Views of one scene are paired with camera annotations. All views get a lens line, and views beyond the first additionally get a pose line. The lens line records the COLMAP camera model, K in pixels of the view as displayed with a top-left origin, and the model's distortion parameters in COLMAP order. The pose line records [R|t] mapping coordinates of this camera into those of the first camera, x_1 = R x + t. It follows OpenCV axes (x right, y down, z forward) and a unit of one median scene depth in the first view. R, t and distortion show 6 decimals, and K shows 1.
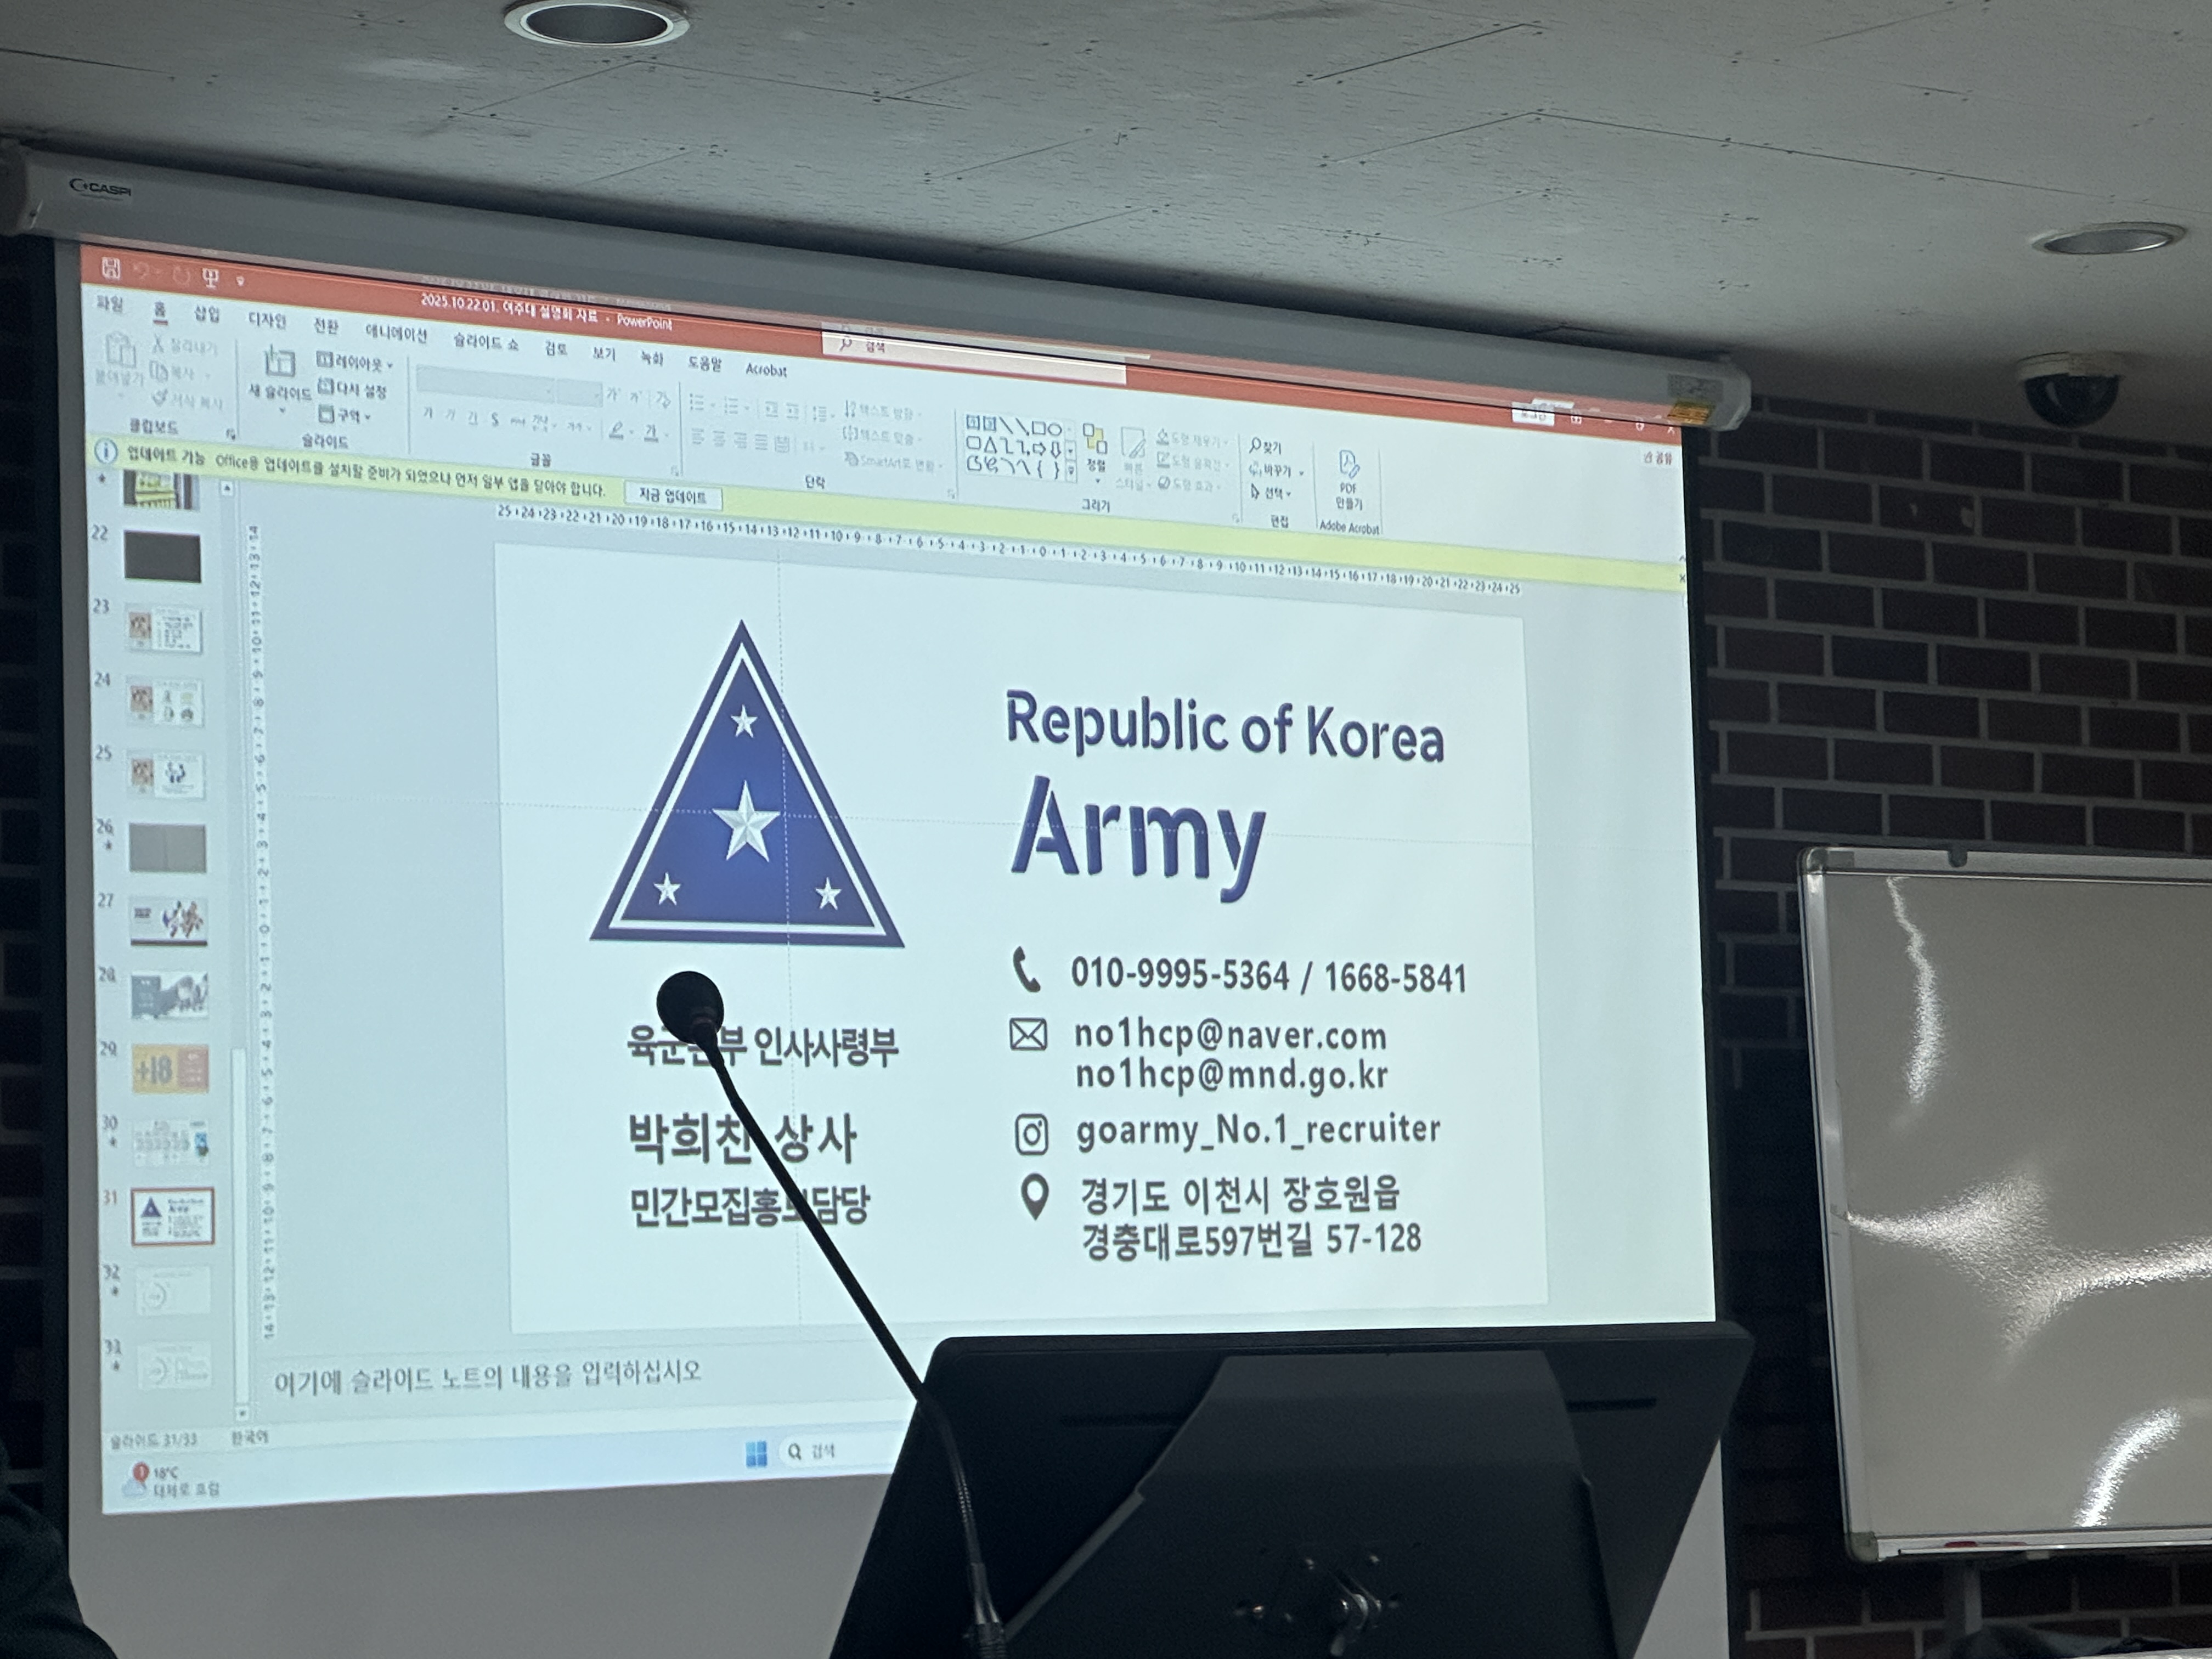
lens RADIAL K [[6089.2, 0, 1106.0], [0, 6089.2, 829.5], [0, 0, 1]] dist [0.071249, 0.431050]
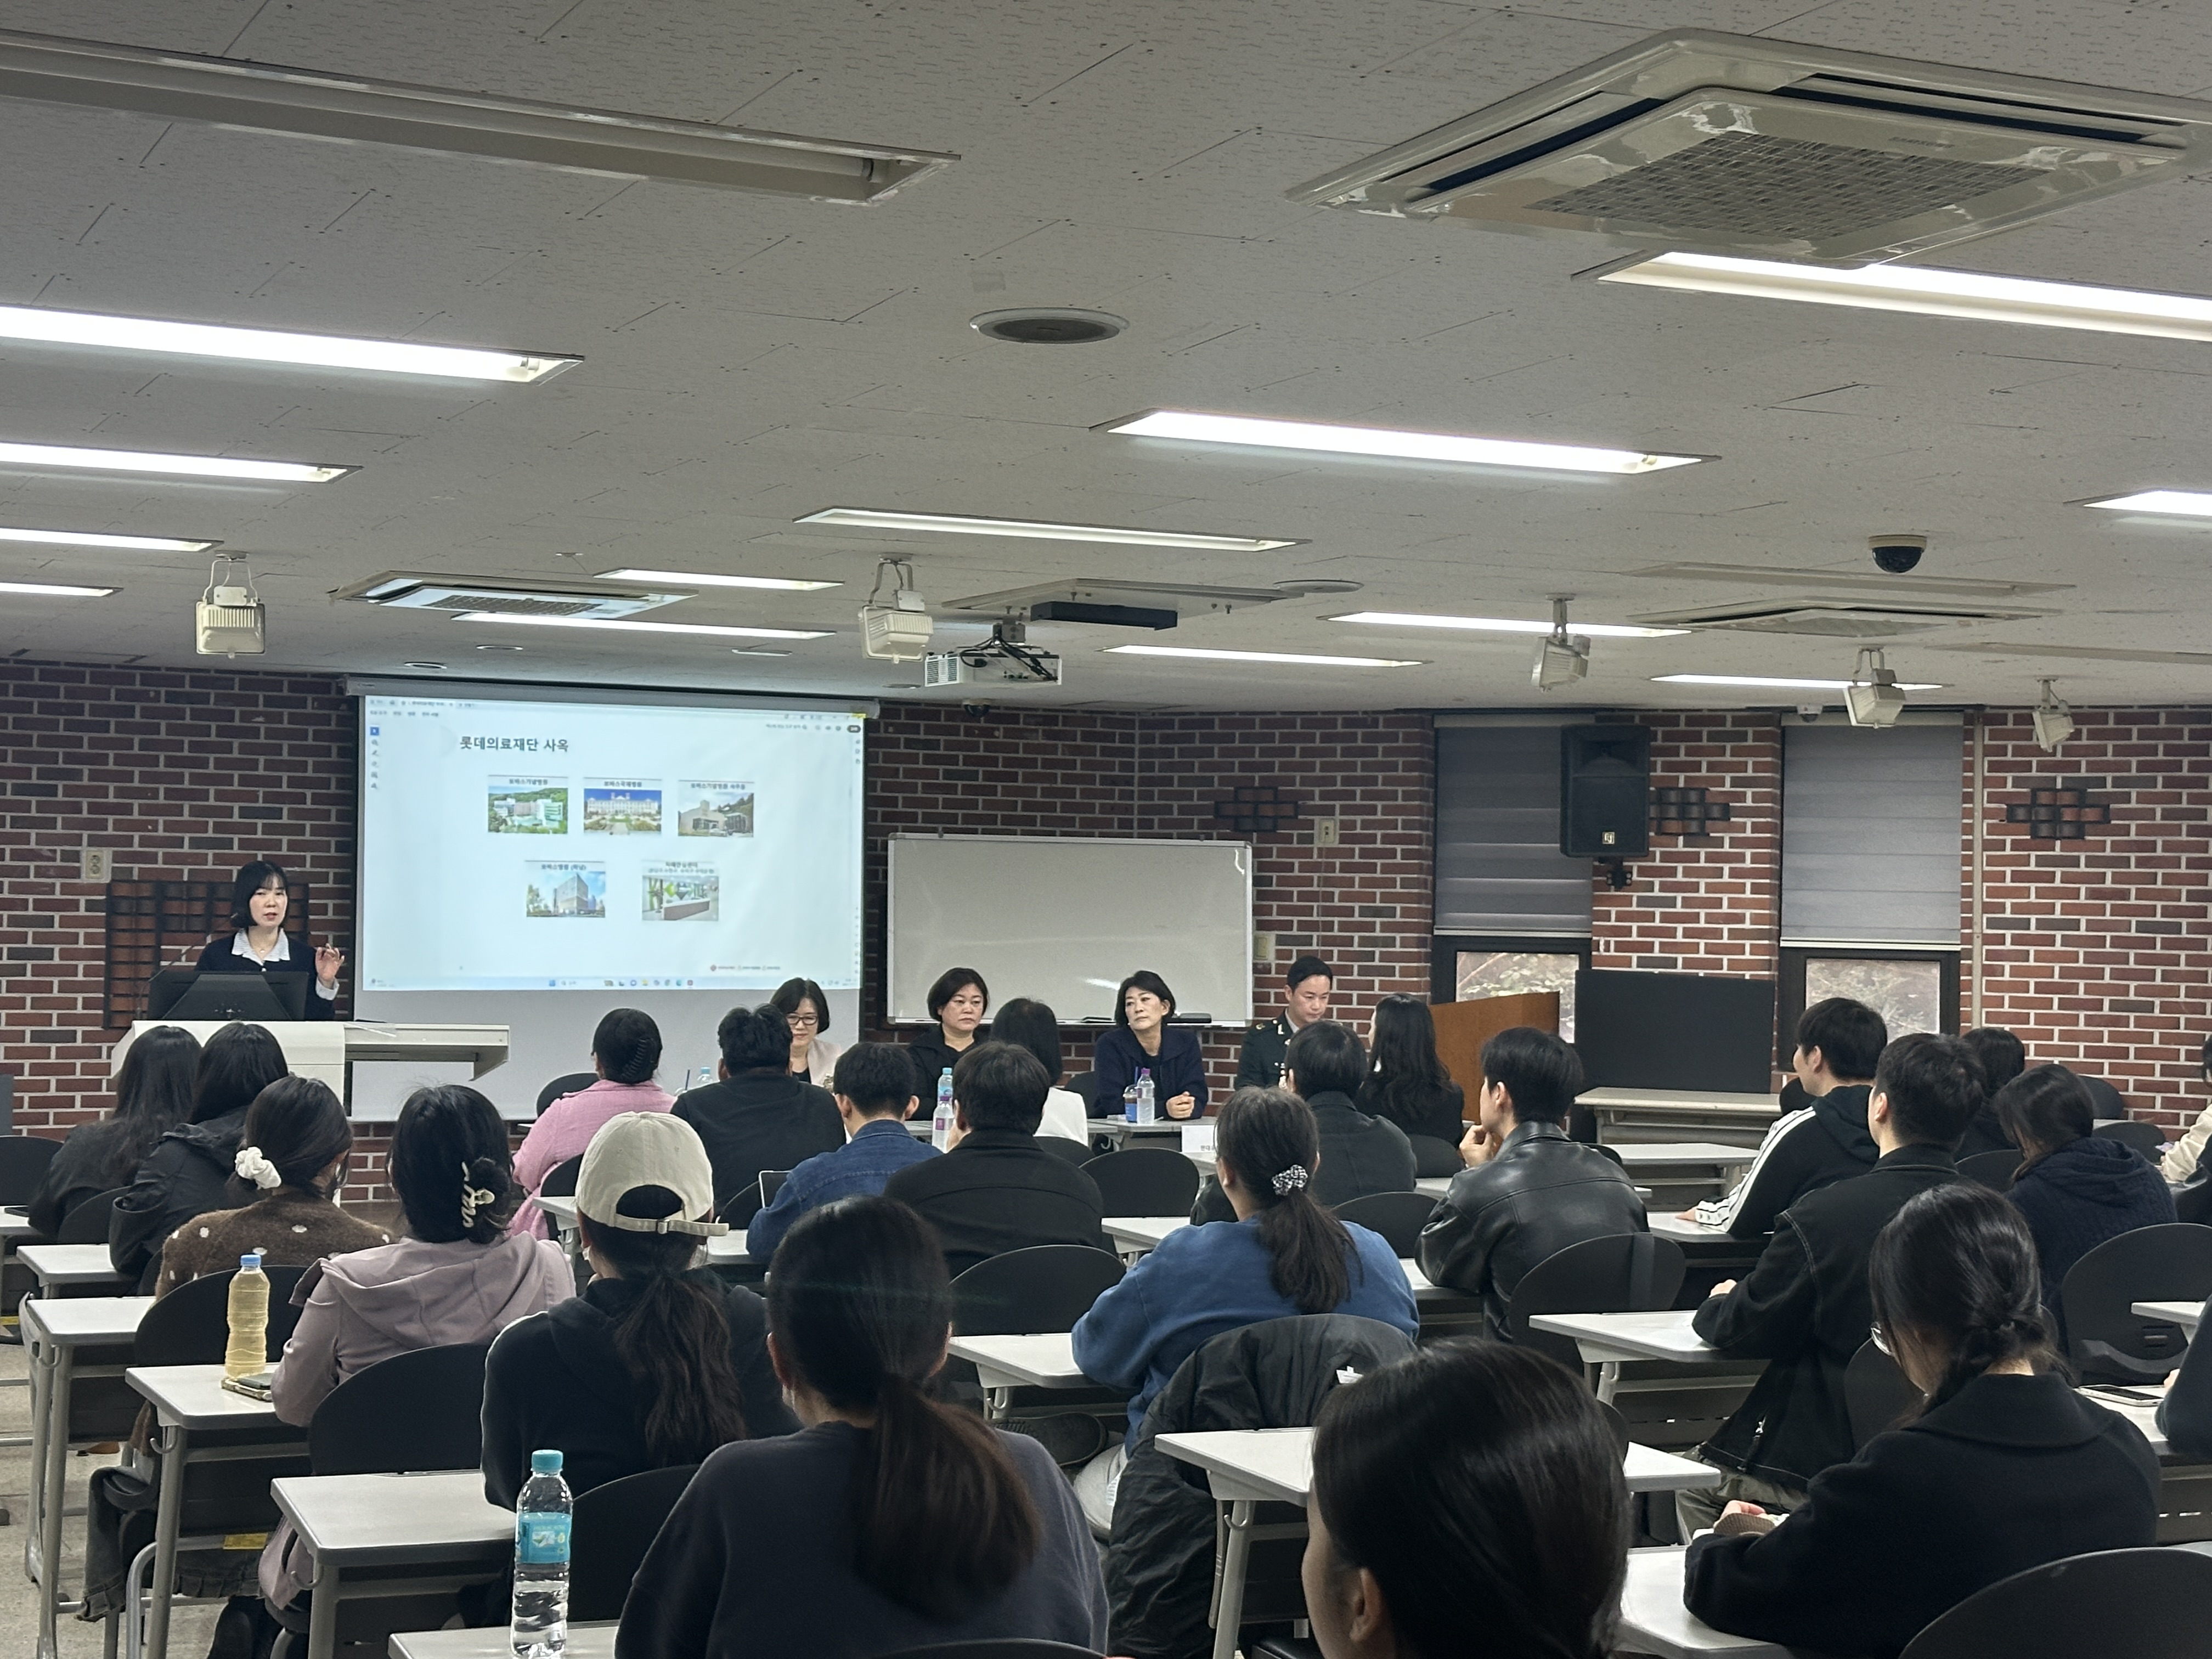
lens RADIAL K [[3373.5, 0, 1106.0], [0, 3373.5, 829.5], [0, 0, 1]] dist [0.037590, -0.008105]
pose [[0.958435, 0.041213, -0.282317, 0.762143], [-0.020430, 0.996886, 0.076170, -0.147067], [0.284577, -0.067236, 0.956292, -0.856508]]
